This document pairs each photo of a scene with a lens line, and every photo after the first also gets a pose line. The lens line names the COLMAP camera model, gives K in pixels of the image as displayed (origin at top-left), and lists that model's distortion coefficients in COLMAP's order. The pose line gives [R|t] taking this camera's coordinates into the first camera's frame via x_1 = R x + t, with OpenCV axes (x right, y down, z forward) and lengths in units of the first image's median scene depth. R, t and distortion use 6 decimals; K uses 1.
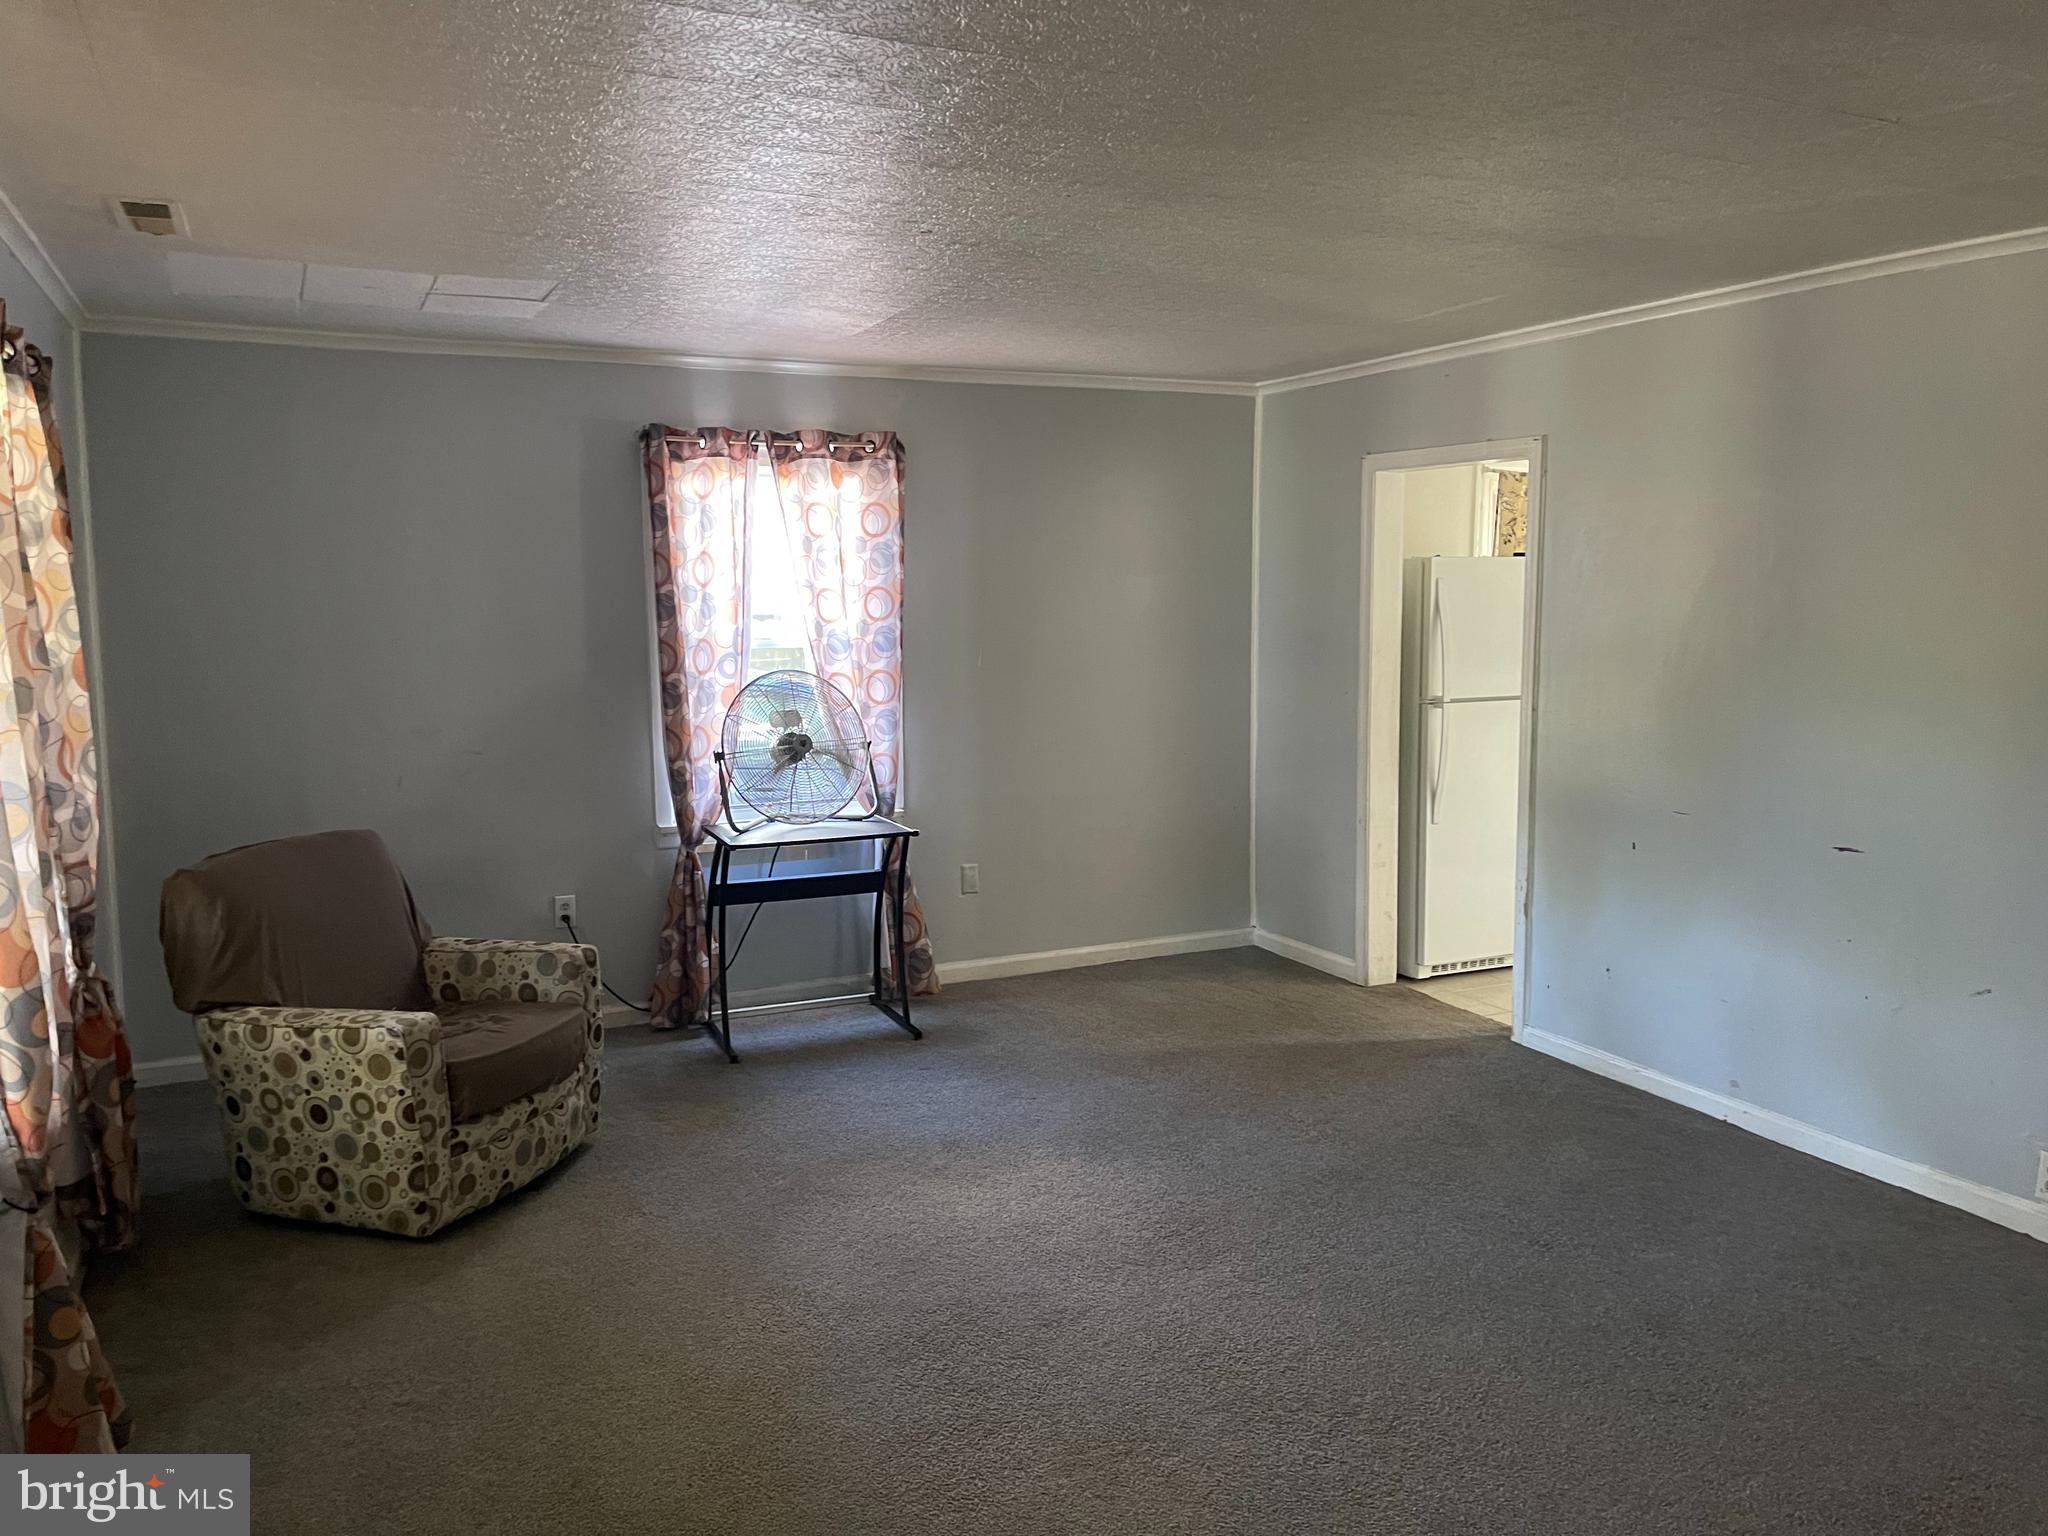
lens RADIAL K [[1554.5, 0, 1020.4], [0, 1554.5, 760.5], [0, 0, 1]] dist [0.032076, 0.003957]
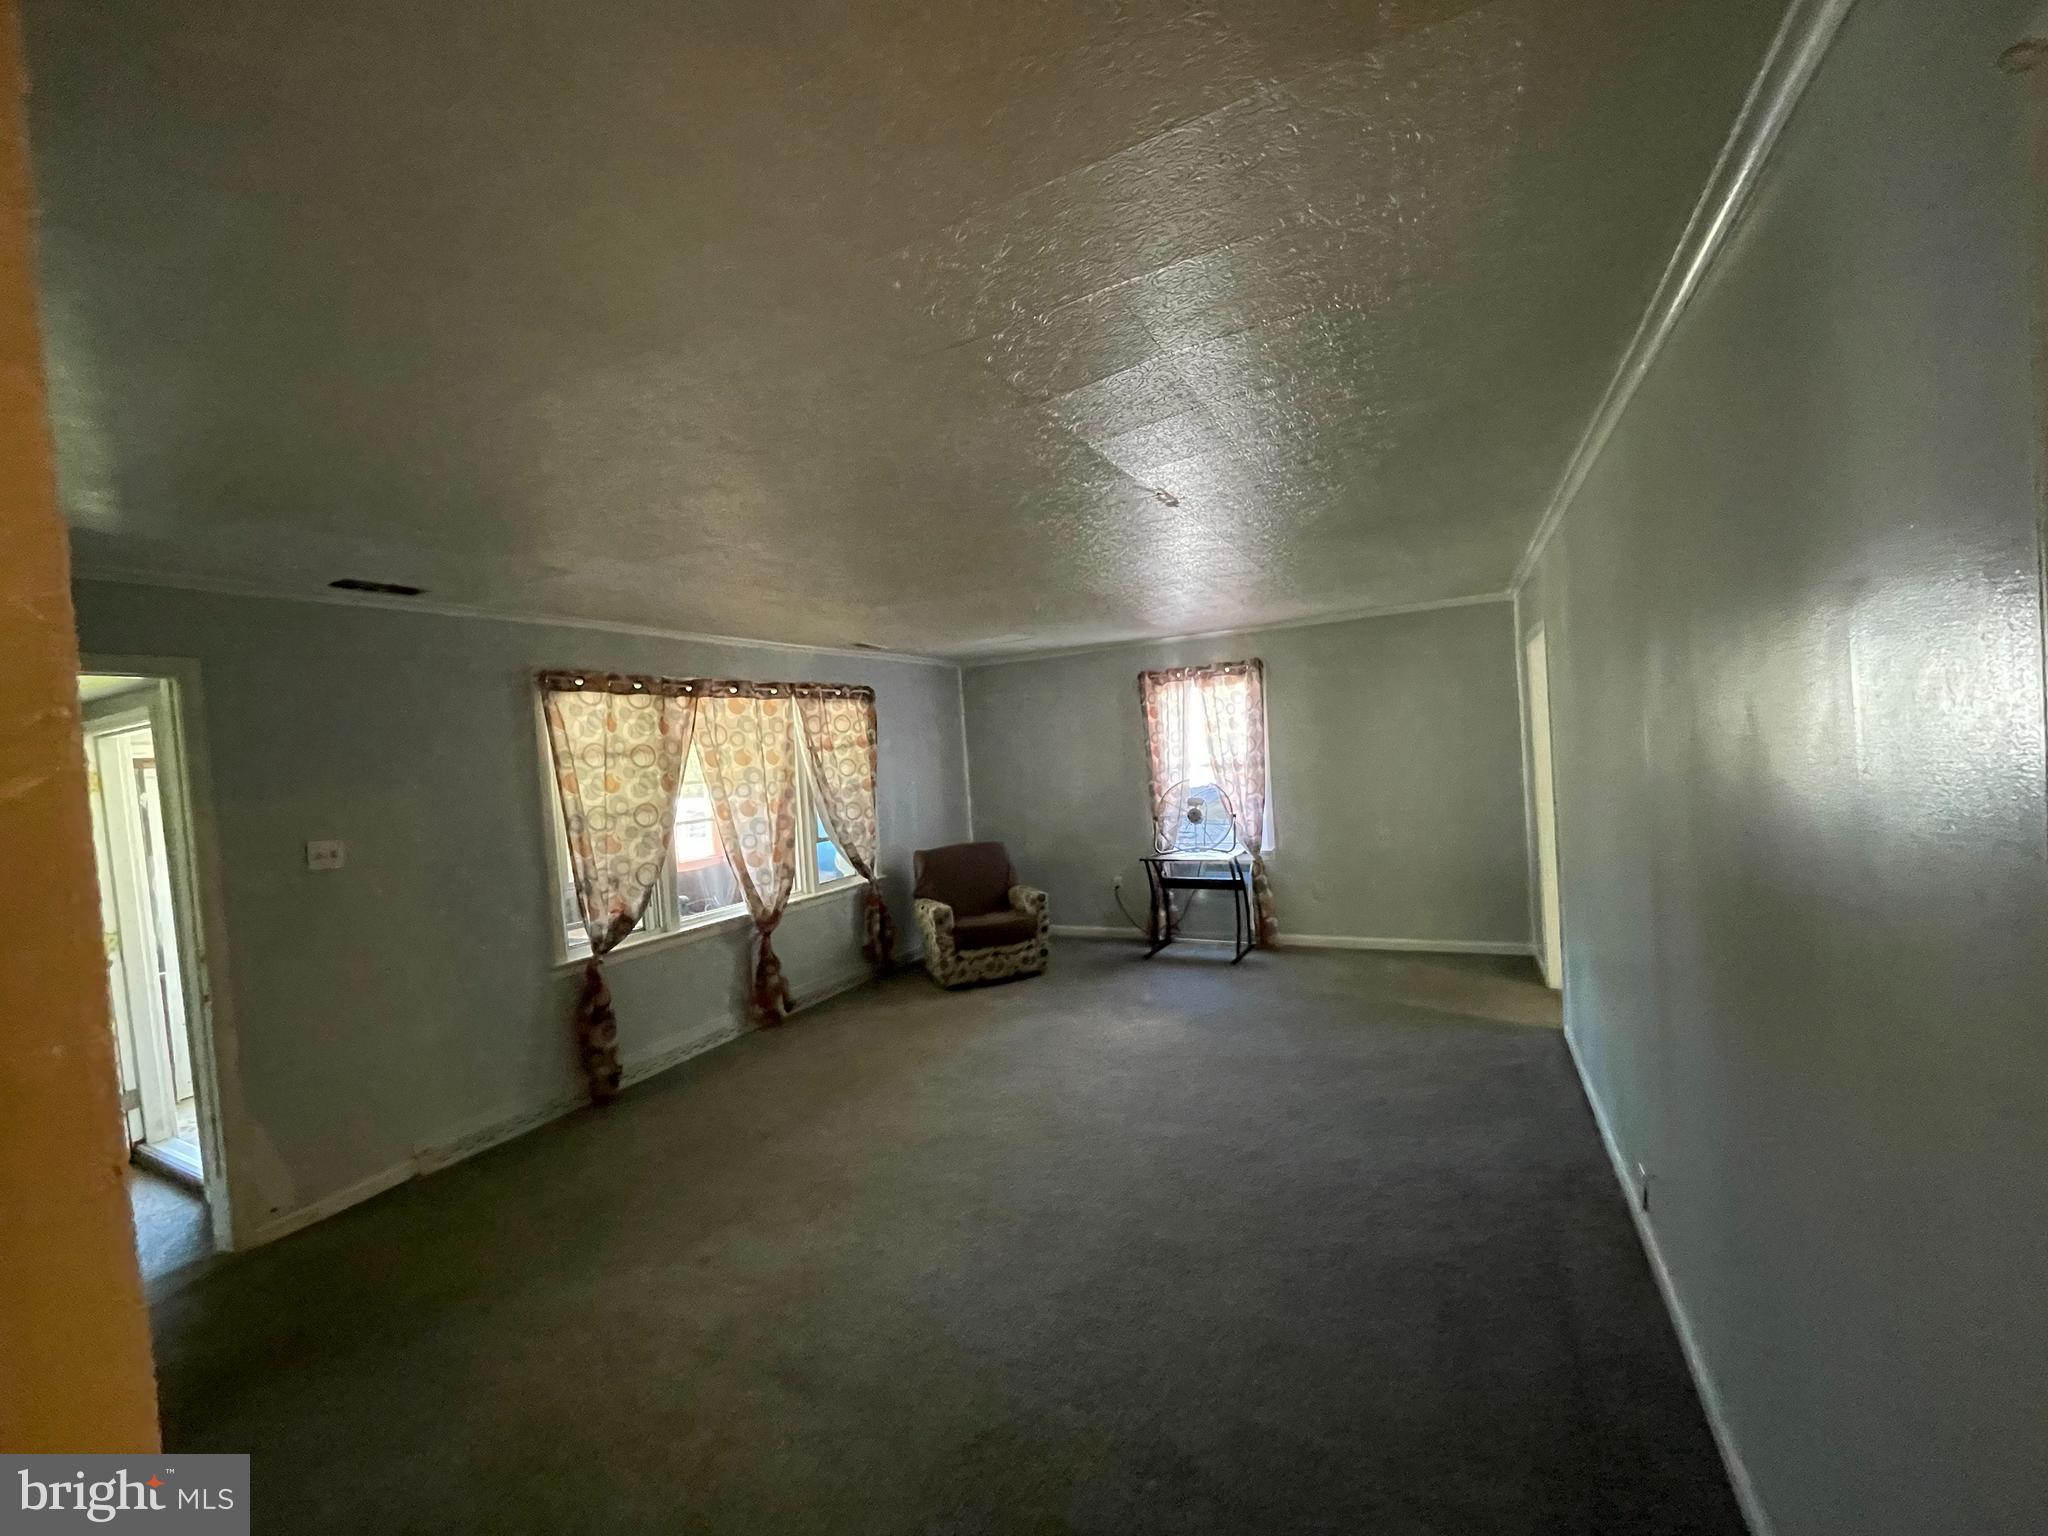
lens RADIAL K [[825.0, 0, 1018.0], [0, 825.0, 778.5], [0, 0, 1]] dist [-0.001468, -0.000396]
pose [[0.605893, -0.009933, -0.795484, 0.592395], [-0.028439, 0.999013, -0.034135, -0.013405], [0.795038, 0.043305, 0.605012, 0.136524]]
